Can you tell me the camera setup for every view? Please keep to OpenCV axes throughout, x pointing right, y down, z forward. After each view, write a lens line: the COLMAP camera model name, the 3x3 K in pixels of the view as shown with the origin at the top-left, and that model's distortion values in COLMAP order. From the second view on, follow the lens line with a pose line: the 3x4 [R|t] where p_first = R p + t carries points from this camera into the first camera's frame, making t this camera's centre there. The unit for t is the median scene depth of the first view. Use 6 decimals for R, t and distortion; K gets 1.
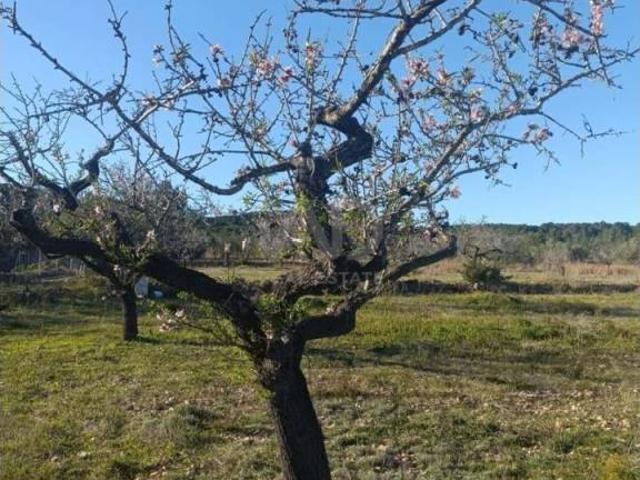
lens RADIAL K [[526.8, 0, 320.5], [0, 526.8, 240.2], [0, 0, 1]] dist [-0.062943, 0.029741]
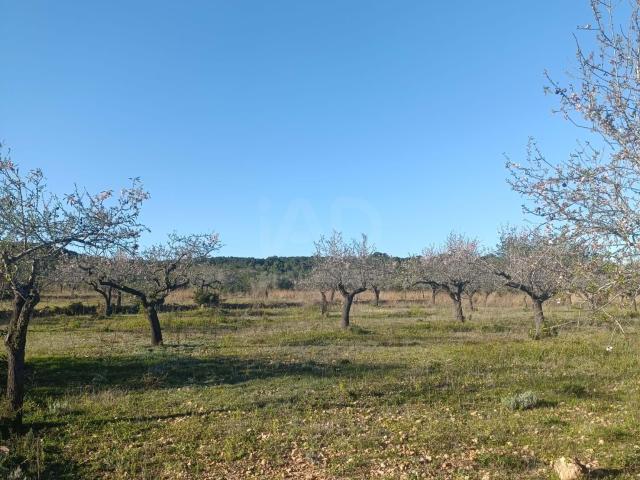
lens RADIAL K [[526.8, 0, 320.6], [0, 526.8, 239.8], [0, 0, 1]] dist [-0.062943, 0.029741]
pose [[0.879134, 0.022658, 0.476035, -0.051292], [0.006580, 0.998197, -0.059662, -0.004100], [-0.476528, 0.055584, 0.877400, -0.200905]]
